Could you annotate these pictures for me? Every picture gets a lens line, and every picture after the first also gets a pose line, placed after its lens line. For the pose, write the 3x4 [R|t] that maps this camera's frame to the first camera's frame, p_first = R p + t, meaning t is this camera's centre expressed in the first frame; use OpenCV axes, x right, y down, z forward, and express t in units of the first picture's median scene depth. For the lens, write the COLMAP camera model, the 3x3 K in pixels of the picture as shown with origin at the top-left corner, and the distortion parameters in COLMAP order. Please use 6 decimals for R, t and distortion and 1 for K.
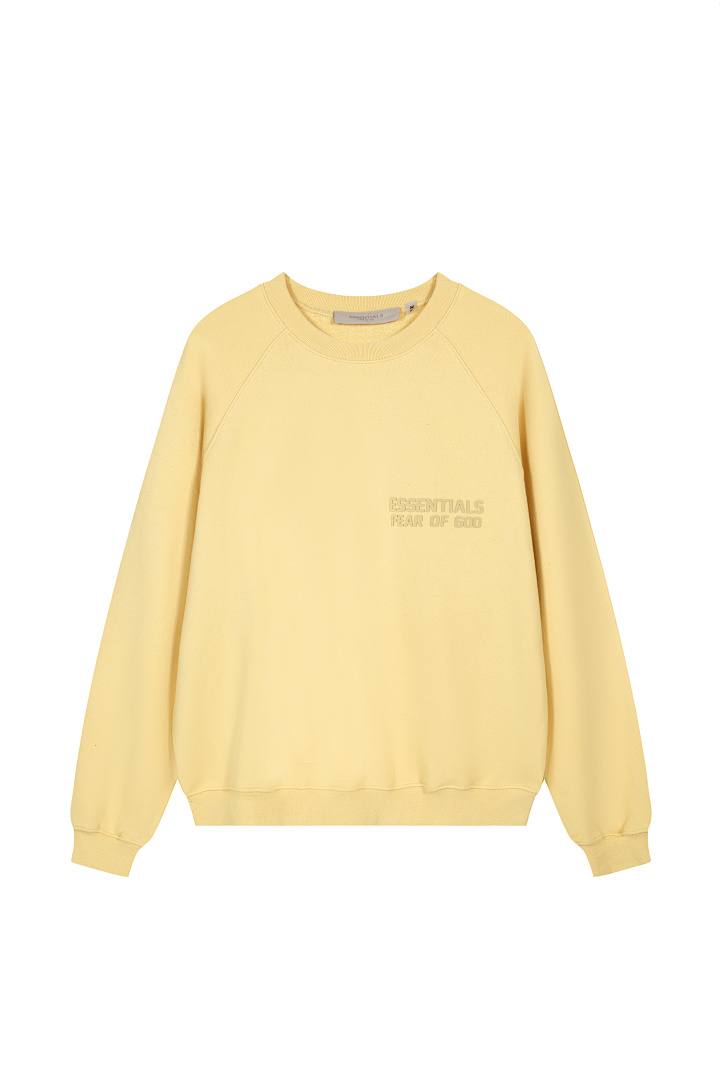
lens RADIAL K [[1596.7, 0, 354.5], [0, 1596.7, 538.6], [0, 0, 1]] dist [-0.049510, 0.000000]
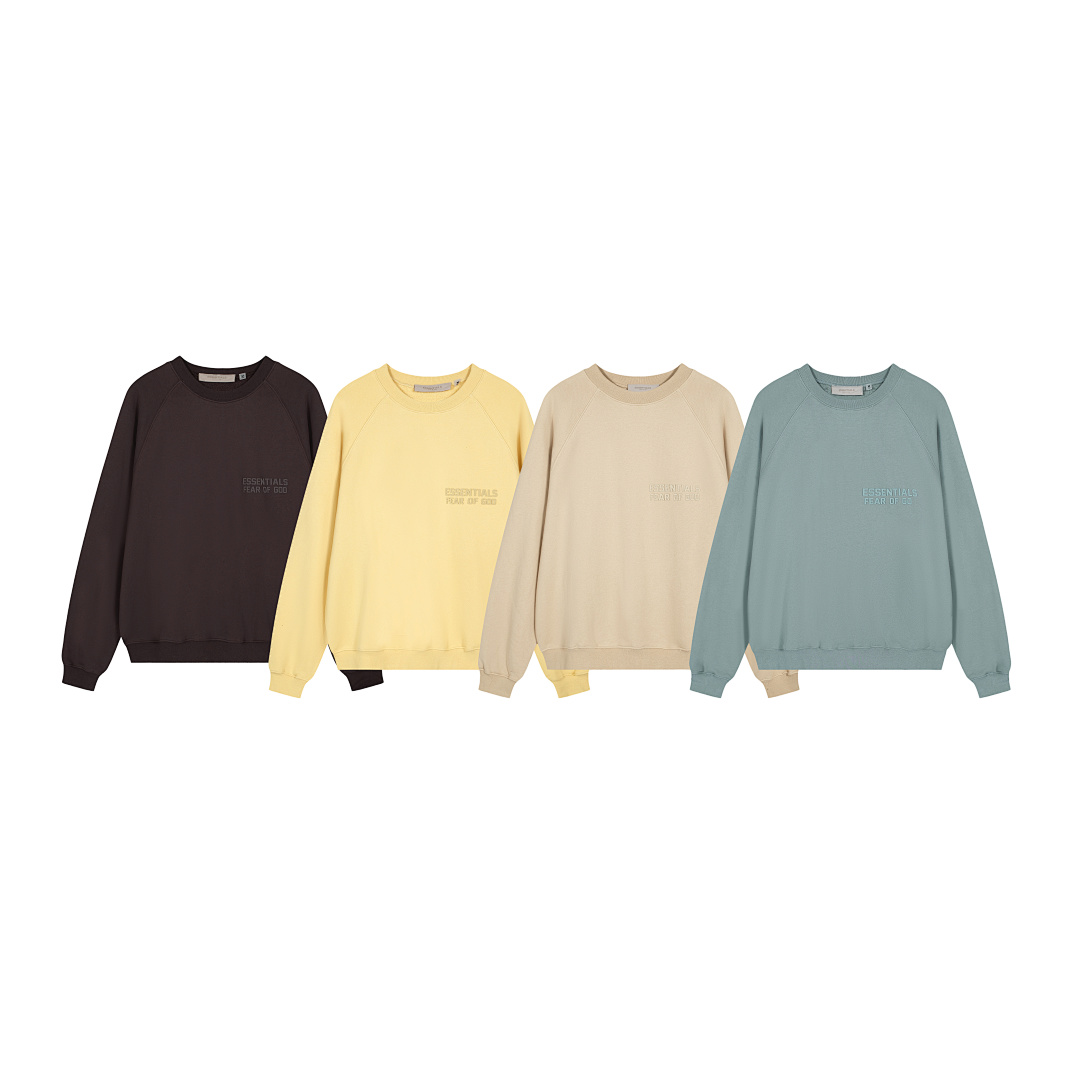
lens RADIAL K [[2595.4, 0, 545.2], [0, 2595.4, 542.2], [0, 0, 1]] dist [-0.055303, 0.000000]
pose [[0.999932, -0.000471, -0.011614, 0.168909], [0.000423, 0.999991, -0.004107, 0.047510], [0.011616, 0.004102, 0.999924, -1.930401]]
